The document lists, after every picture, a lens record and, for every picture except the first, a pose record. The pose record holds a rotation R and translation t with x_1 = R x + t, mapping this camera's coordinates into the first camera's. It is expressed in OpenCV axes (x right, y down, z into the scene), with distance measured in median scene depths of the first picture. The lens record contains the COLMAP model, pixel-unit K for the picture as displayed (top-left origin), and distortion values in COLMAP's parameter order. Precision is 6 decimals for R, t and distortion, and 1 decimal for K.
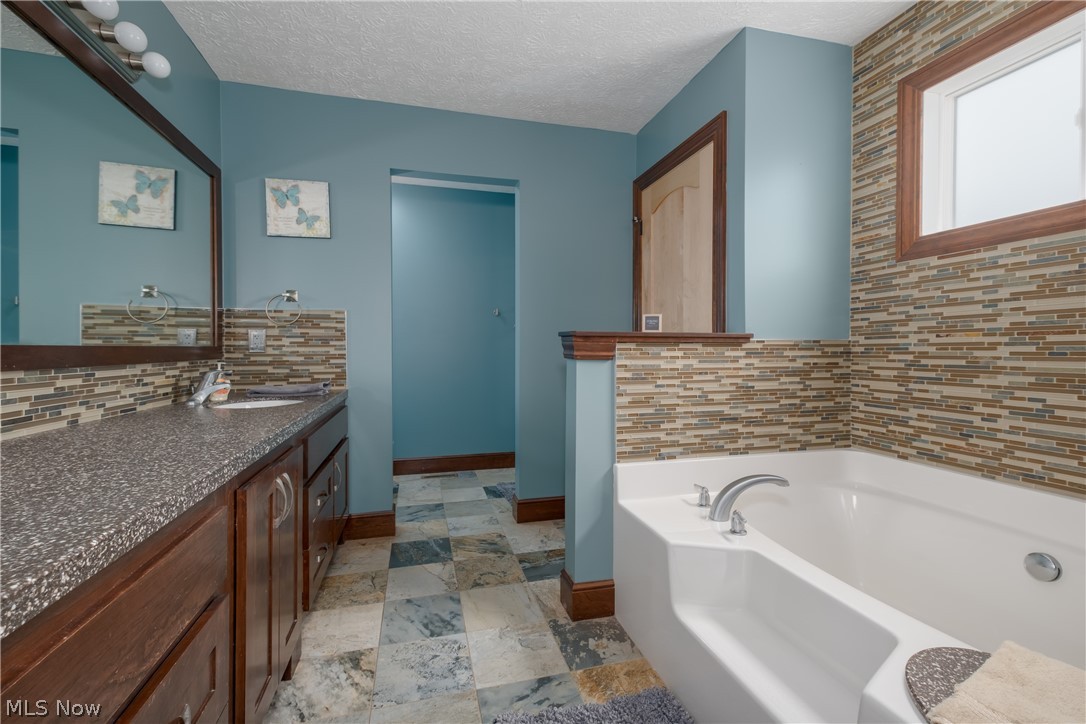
lens RADIAL K [[467.5, 0, 547.8], [0, 467.5, 351.9], [0, 0, 1]] dist [0.014711, -0.002829]
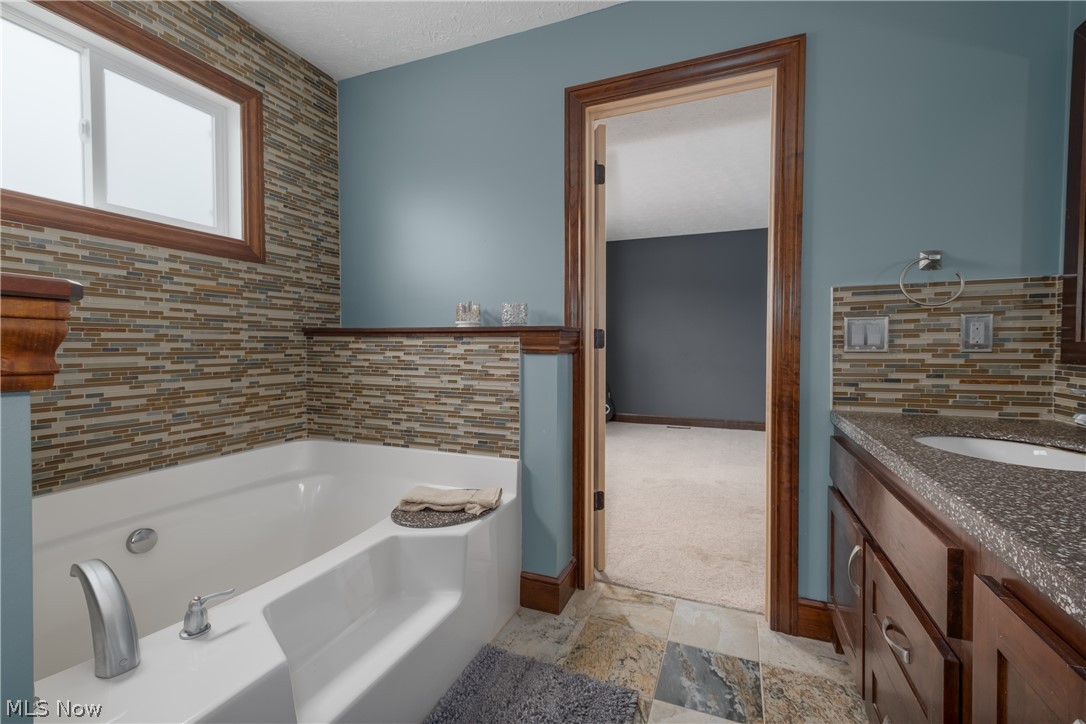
lens RADIAL K [[467.5, 0, 553.1], [0, 467.5, 360.5], [0, 0, 1]] dist [0.014711, -0.002829]
pose [[-0.801042, -0.018007, 0.598337, -0.377452], [0.004842, 0.999320, 0.036558, -0.005853], [-0.598589, 0.032182, -0.800410, 1.263684]]
